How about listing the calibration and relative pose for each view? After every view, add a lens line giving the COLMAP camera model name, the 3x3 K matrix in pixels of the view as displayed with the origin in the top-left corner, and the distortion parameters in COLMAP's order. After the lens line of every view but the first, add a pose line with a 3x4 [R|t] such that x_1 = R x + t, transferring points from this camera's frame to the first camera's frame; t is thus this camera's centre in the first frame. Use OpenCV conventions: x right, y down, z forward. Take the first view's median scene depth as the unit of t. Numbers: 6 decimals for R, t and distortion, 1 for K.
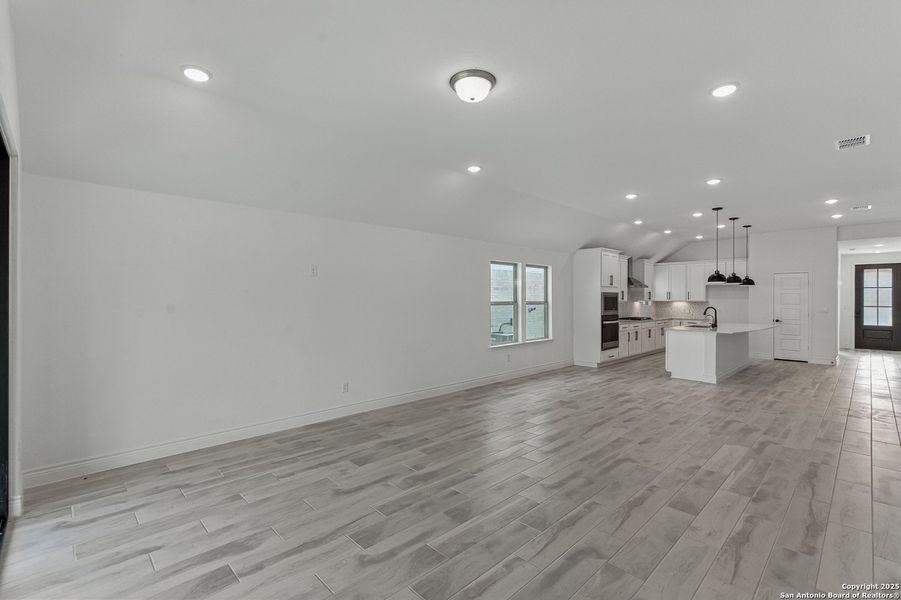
lens RADIAL K [[410.9, 0, 446.0], [0, 410.9, 298.4], [0, 0, 1]] dist [0.007514, 0.001350]
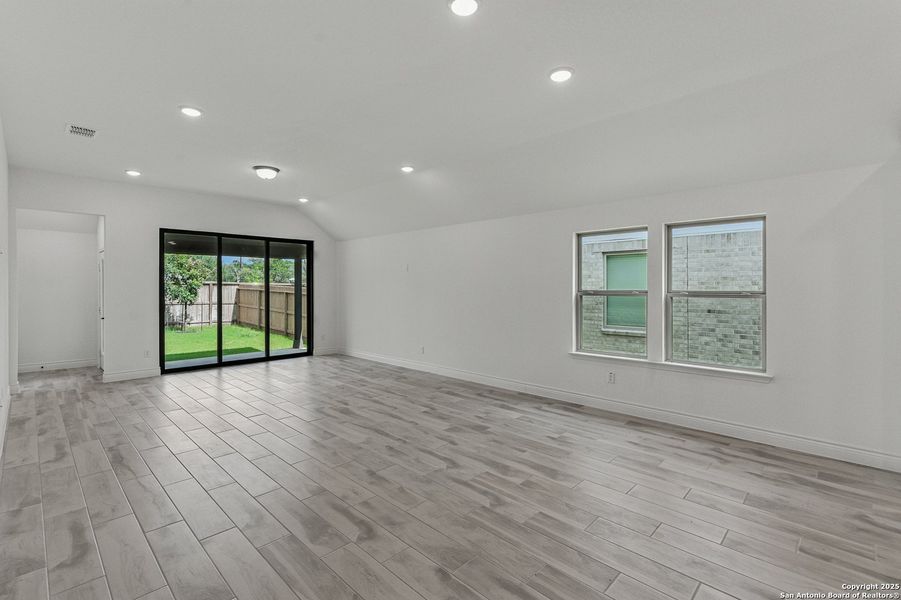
lens RADIAL K [[410.9, 0, 445.9], [0, 410.9, 290.7], [0, 0, 1]] dist [0.007514, 0.001350]
pose [[0.014789, 0.006632, -0.999869, 1.789851], [0.004643, 0.999967, 0.006701, 0.006584], [0.999880, -0.004741, 0.014757, 1.635305]]
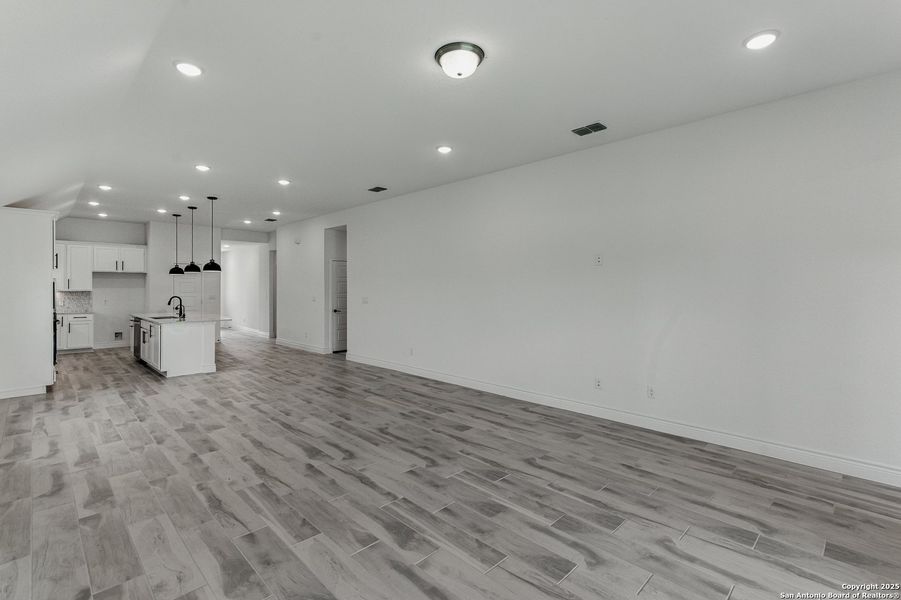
lens RADIAL K [[410.9, 0, 451.3], [0, 410.9, 298.6], [0, 0, 1]] dist [0.007514, 0.001350]
pose [[-0.015049, -0.029134, 0.999462, -0.795315], [-0.001721, 0.999575, 0.029111, -0.006610], [-0.999885, -0.001282, -0.015093, 0.940788]]
